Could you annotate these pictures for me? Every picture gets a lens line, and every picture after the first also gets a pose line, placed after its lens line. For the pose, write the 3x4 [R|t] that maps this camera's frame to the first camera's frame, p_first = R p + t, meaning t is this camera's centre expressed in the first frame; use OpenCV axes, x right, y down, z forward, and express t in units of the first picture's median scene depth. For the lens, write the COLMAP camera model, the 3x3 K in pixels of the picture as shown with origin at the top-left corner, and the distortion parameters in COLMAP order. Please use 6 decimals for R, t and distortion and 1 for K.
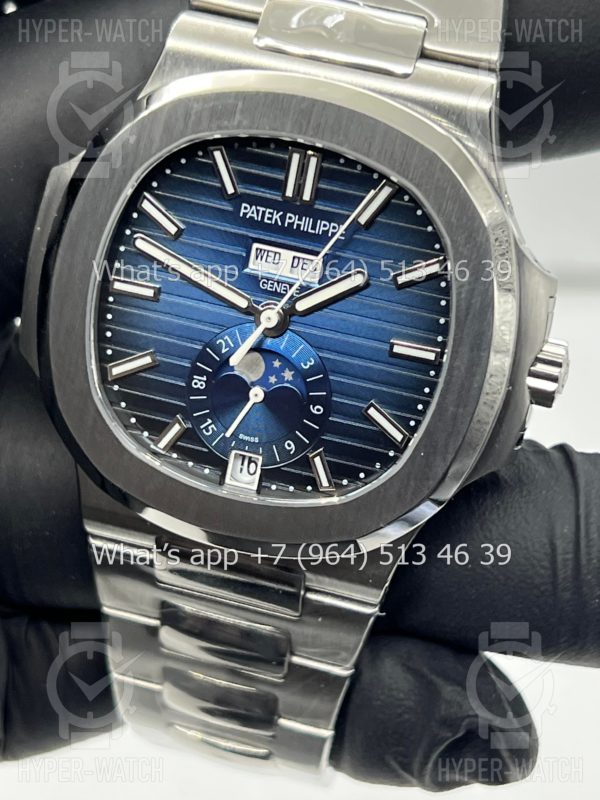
lens RADIAL K [[1871.1, 0, 299.5], [0, 1871.1, 401.9], [0, 0, 1]] dist [0.241289, 0.000000]
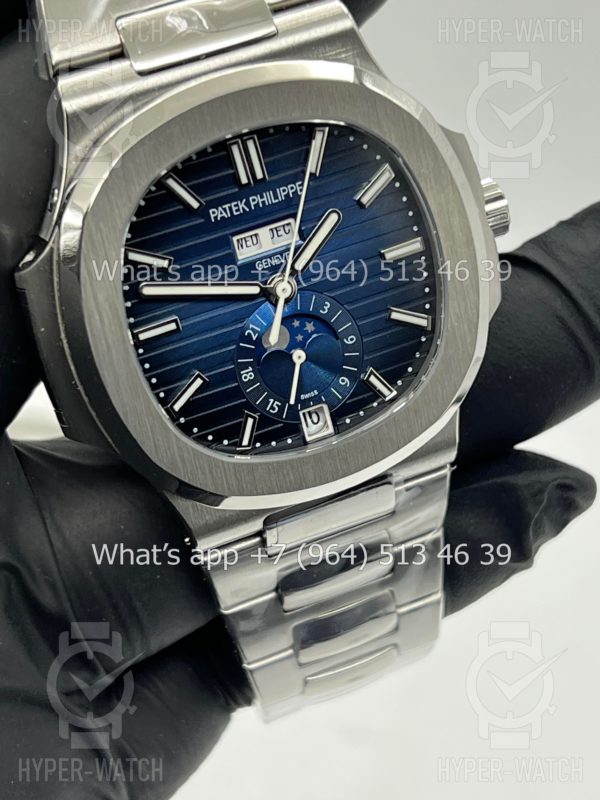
lens RADIAL K [[1871.1, 0, 297.9], [0, 1871.1, 399.3], [0, 0, 1]] dist [0.241289, 0.000000]
pose [[0.780813, -0.521661, 0.343804, -0.415577], [0.491210, 0.852632, 0.178131, -0.179135], [-0.386063, 0.029793, 0.921991, -0.010810]]
